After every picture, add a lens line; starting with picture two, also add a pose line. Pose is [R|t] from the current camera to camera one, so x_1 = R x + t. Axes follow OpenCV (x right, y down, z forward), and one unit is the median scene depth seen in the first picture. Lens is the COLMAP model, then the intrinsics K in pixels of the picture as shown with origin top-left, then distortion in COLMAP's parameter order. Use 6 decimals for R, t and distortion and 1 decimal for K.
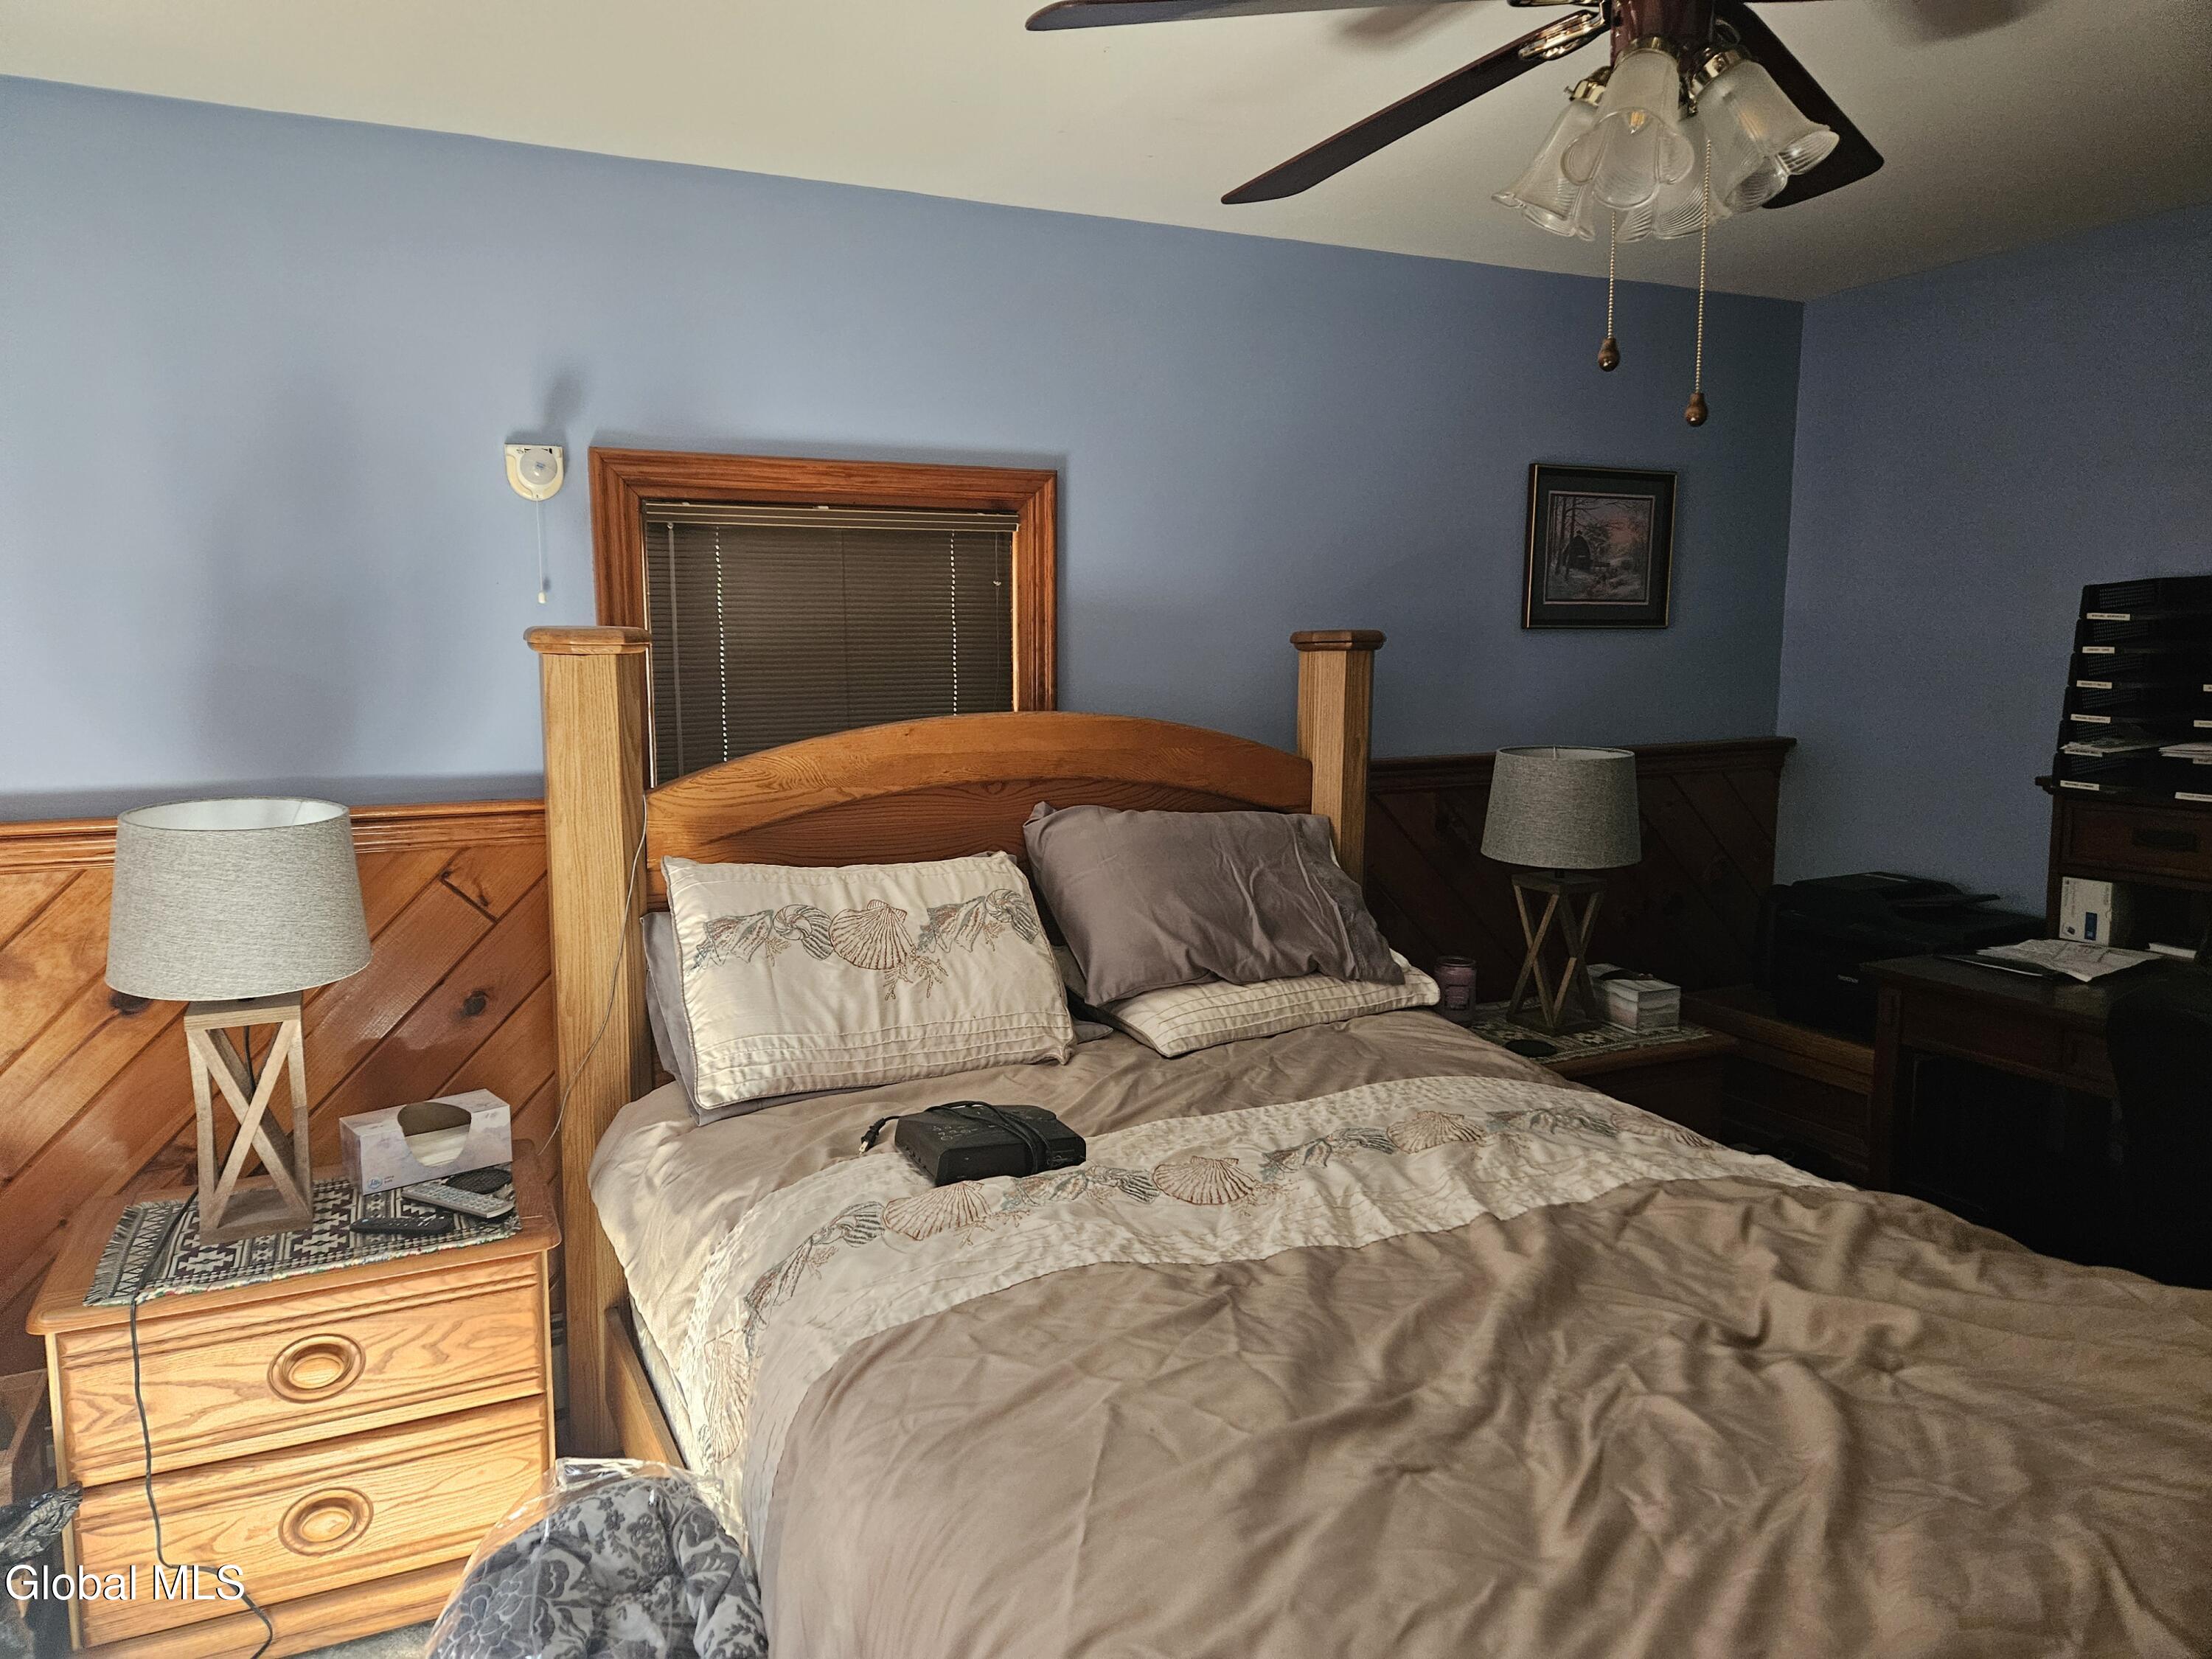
lens RADIAL K [[1475.3, 0, 1100.7], [0, 1475.3, 801.2], [0, 0, 1]] dist [0.071733, -0.058557]
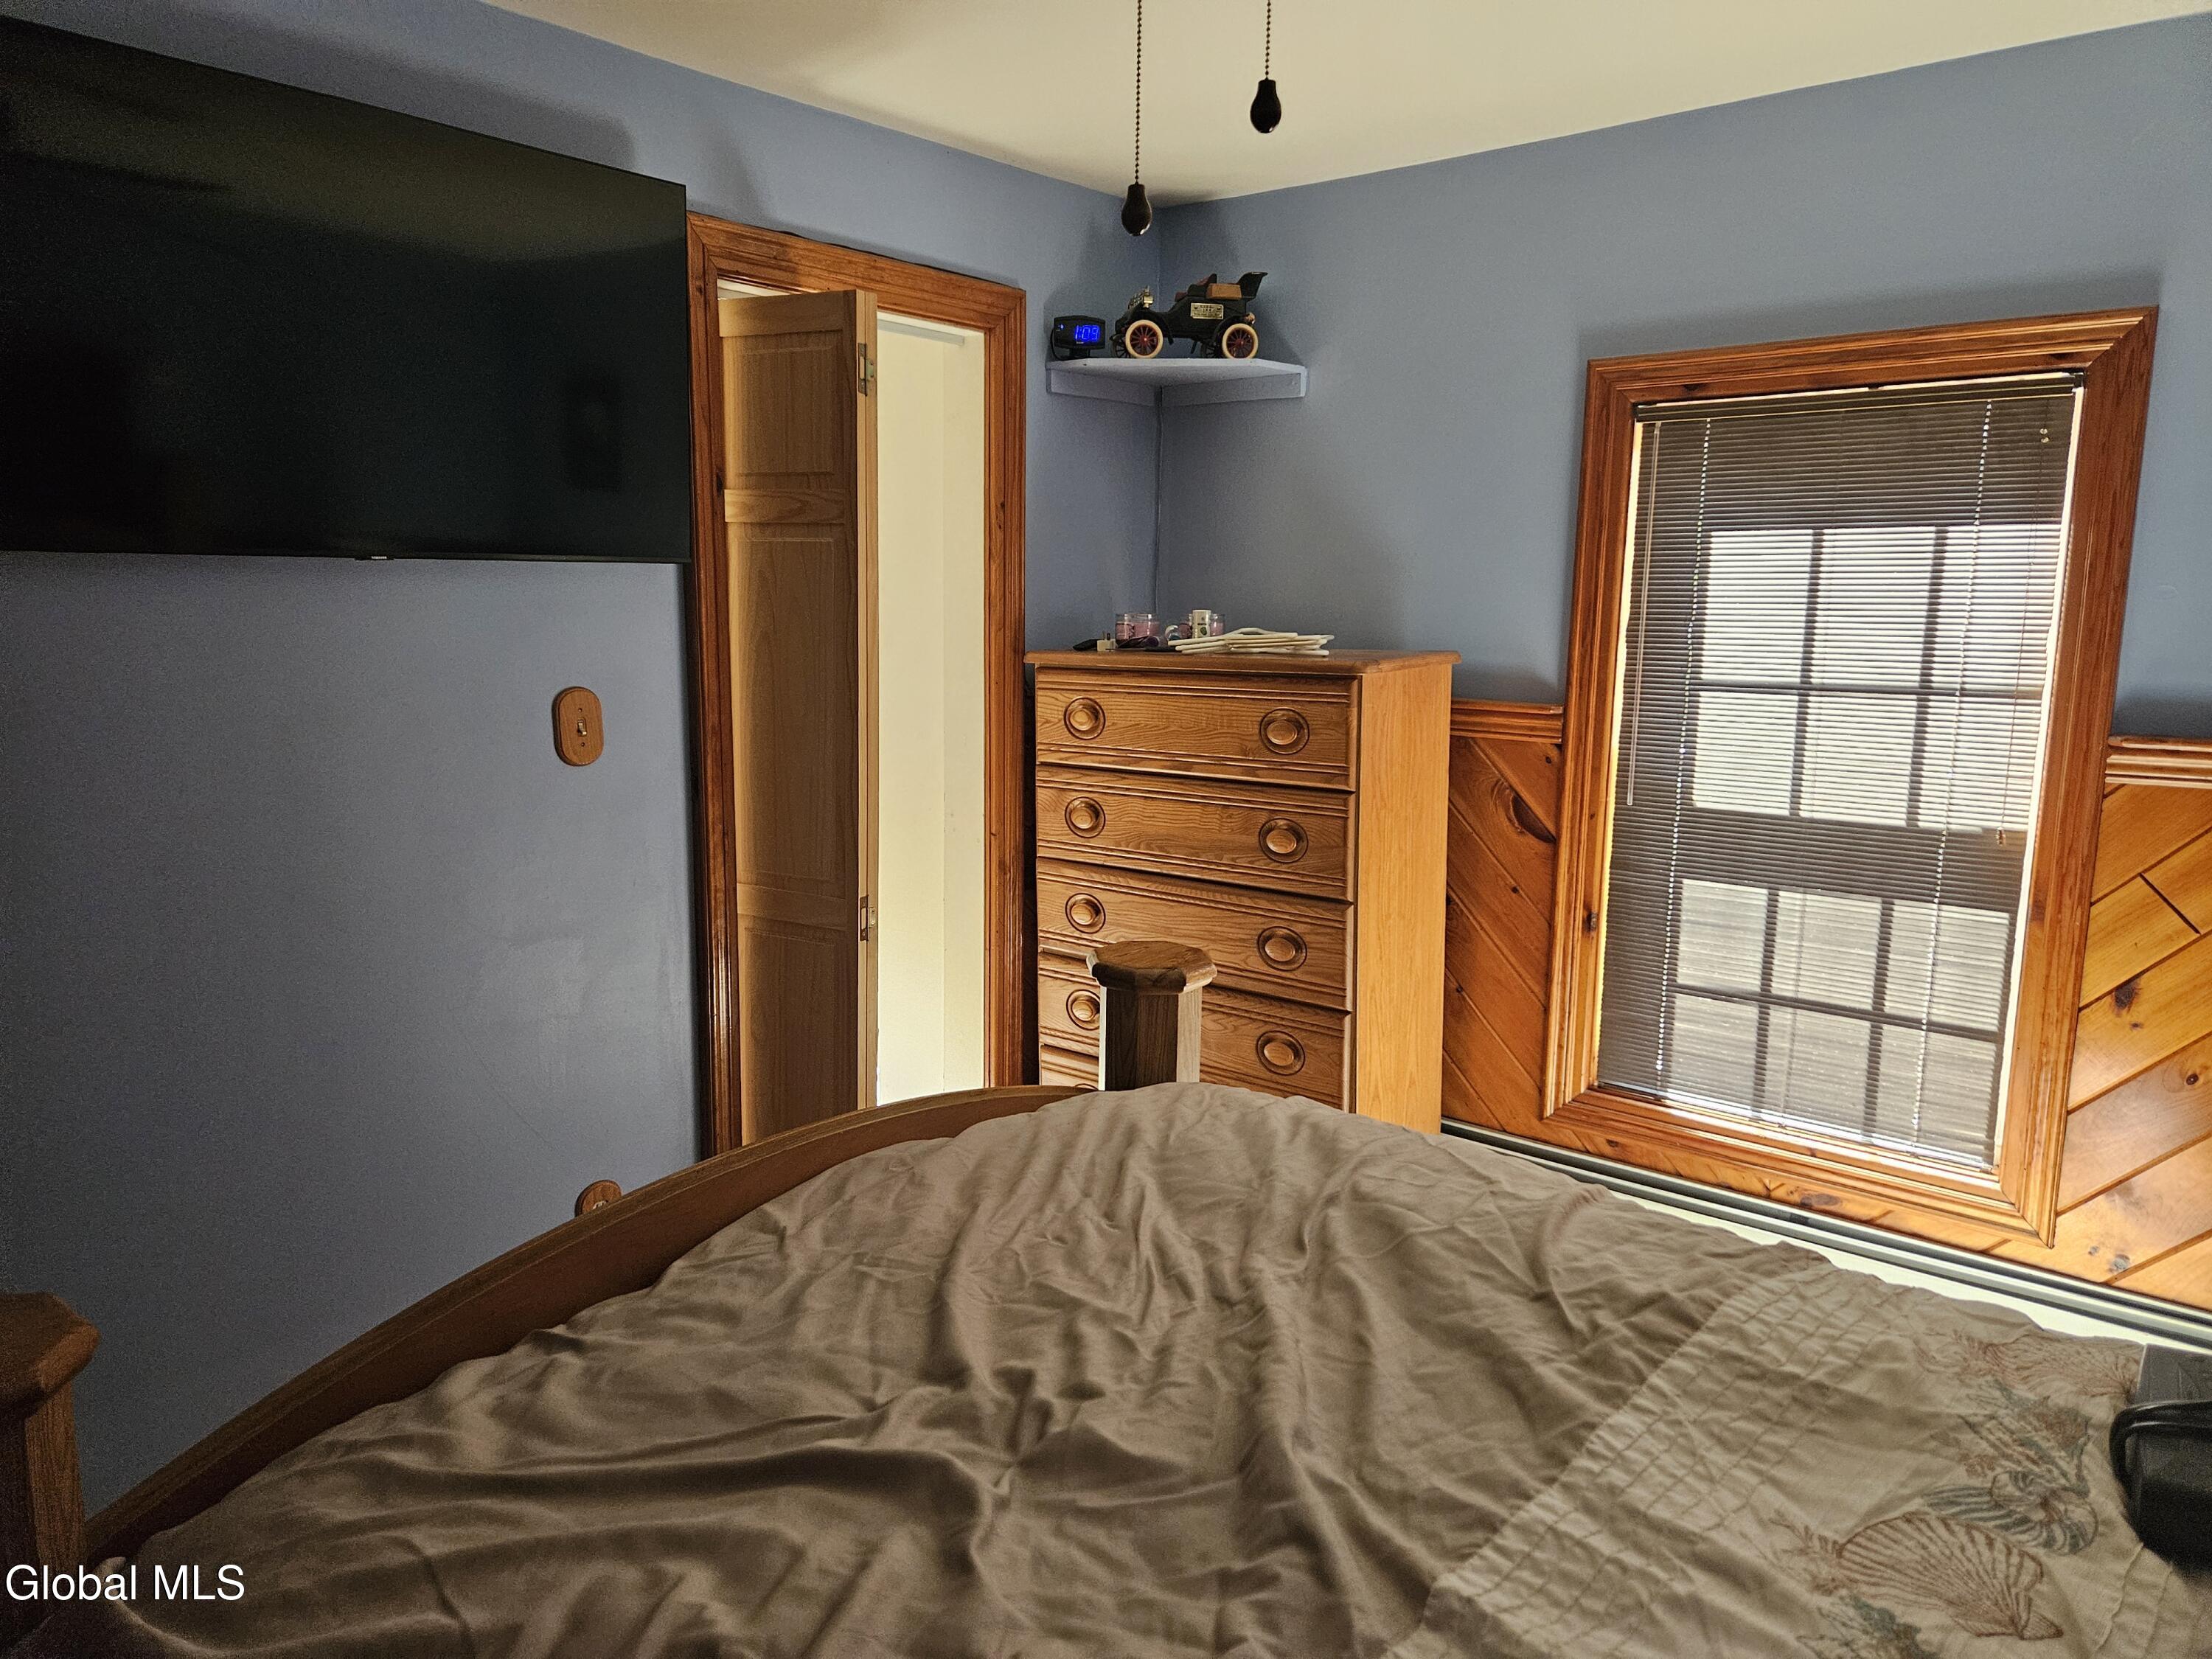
lens RADIAL K [[1486.0, 0, 1083.4], [0, 1486.0, 801.6], [0, 0, 1]] dist [0.074553, -0.059436]
pose [[-0.910928, 0.054774, -0.408913, 0.446422], [-0.049748, 0.969333, 0.240664, -0.098386], [0.409554, 0.239570, -0.880268, 1.036884]]
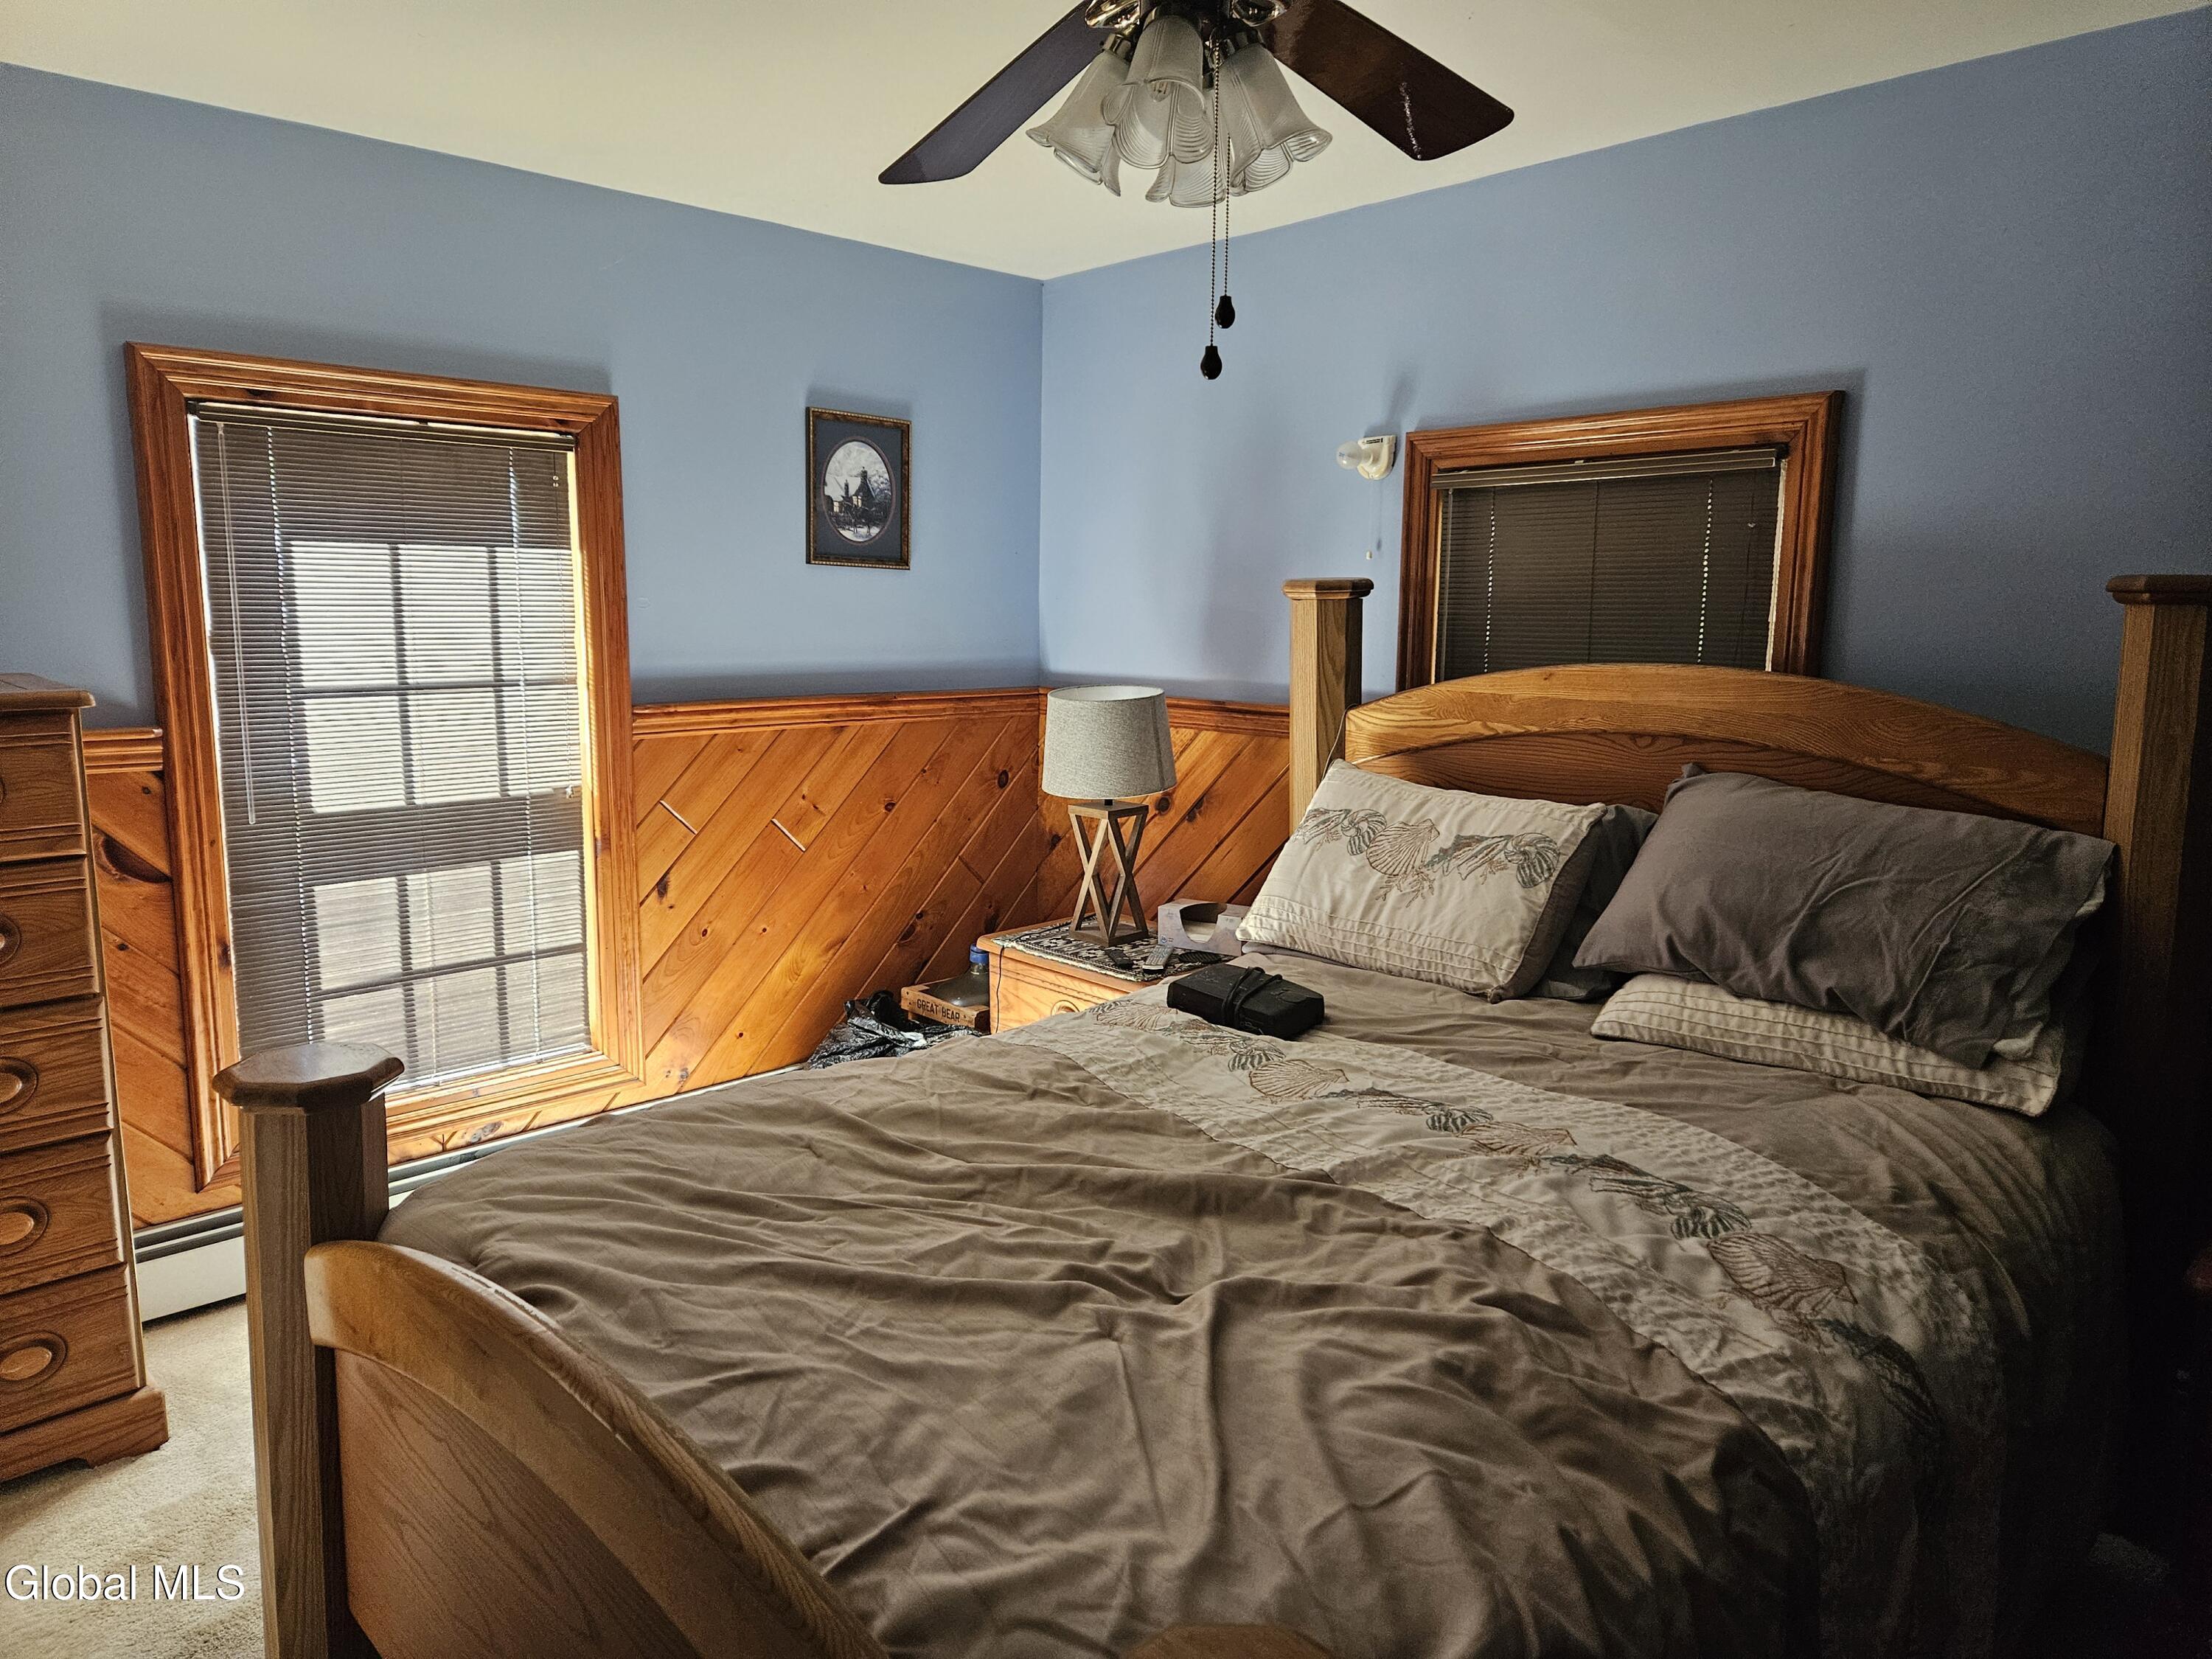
lens RADIAL K [[1475.3, 0, 1100.7], [0, 1475.3, 801.2], [0, 0, 1]] dist [0.071733, -0.058557]
pose [[0.305773, 0.135159, -0.942462, 0.833400], [-0.111013, 0.988182, 0.105698, -0.038217], [0.945610, 0.072306, 0.317164, 0.405543]]
